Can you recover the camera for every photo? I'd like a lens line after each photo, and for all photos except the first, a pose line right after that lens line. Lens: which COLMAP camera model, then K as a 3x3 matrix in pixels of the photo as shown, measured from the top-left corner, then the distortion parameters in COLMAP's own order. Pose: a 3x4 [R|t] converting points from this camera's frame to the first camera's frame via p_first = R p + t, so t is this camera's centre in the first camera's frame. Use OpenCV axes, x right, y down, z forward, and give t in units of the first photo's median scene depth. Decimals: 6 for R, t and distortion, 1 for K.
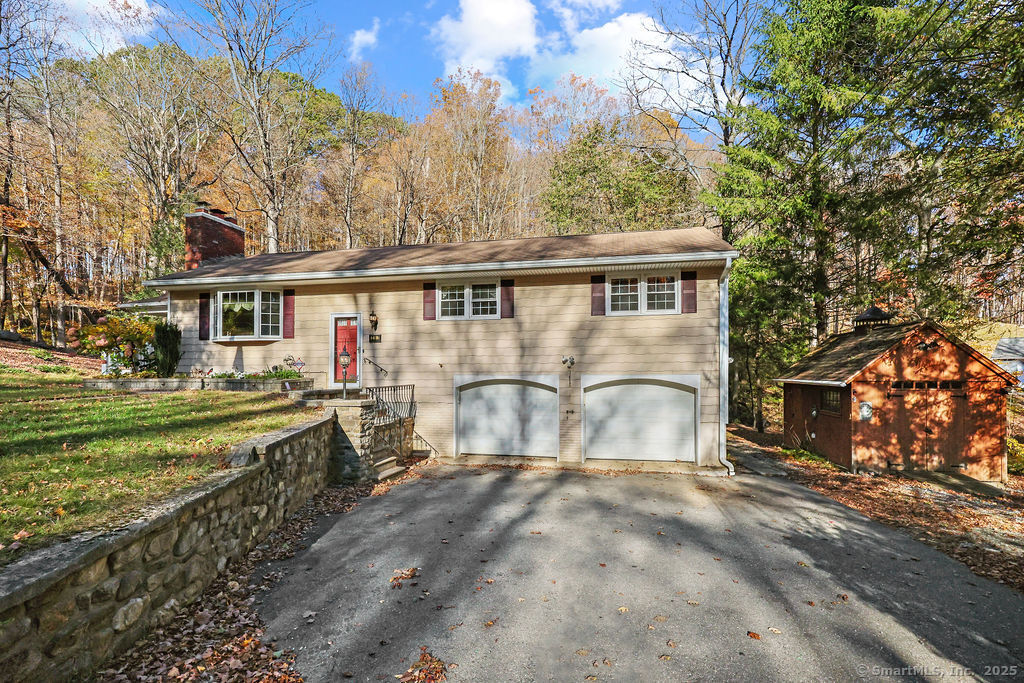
lens RADIAL K [[479.6, 0, 514.7], [0, 479.6, 360.6], [0, 0, 1]] dist [-0.000290, -0.000394]
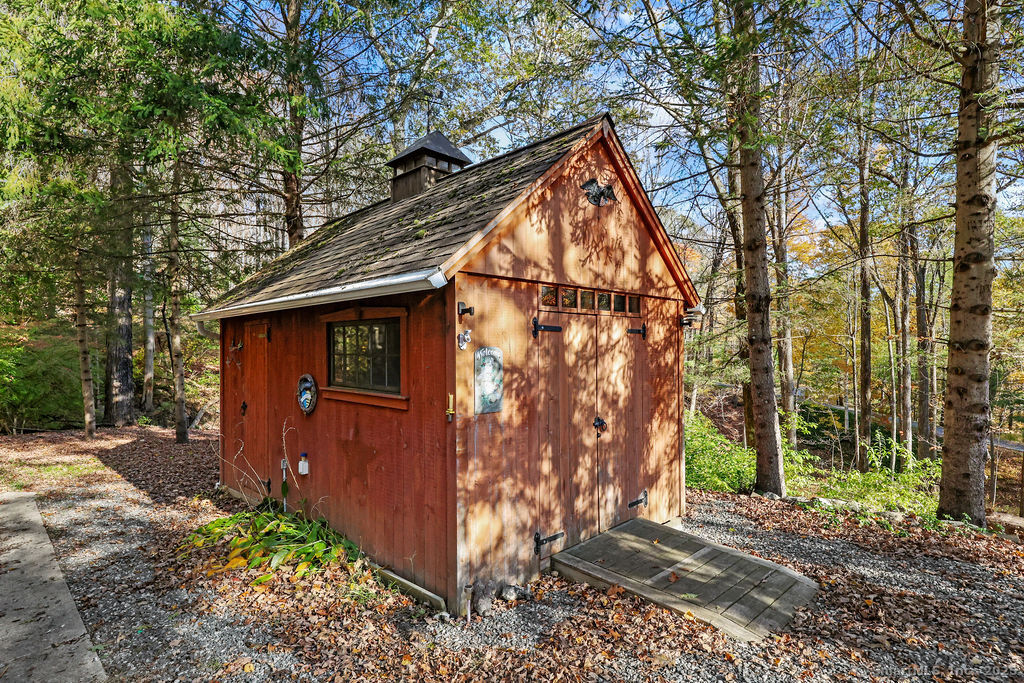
lens RADIAL K [[515.8, 0, 513.3], [0, 515.8, 354.2], [0, 0, 1]] dist [-0.000412, -0.000010]
pose [[0.537129, -0.010539, 0.843434, 0.477922], [-0.012853, 0.999704, 0.020677, 0.083144], [-0.843402, -0.021947, 0.536834, 0.820263]]
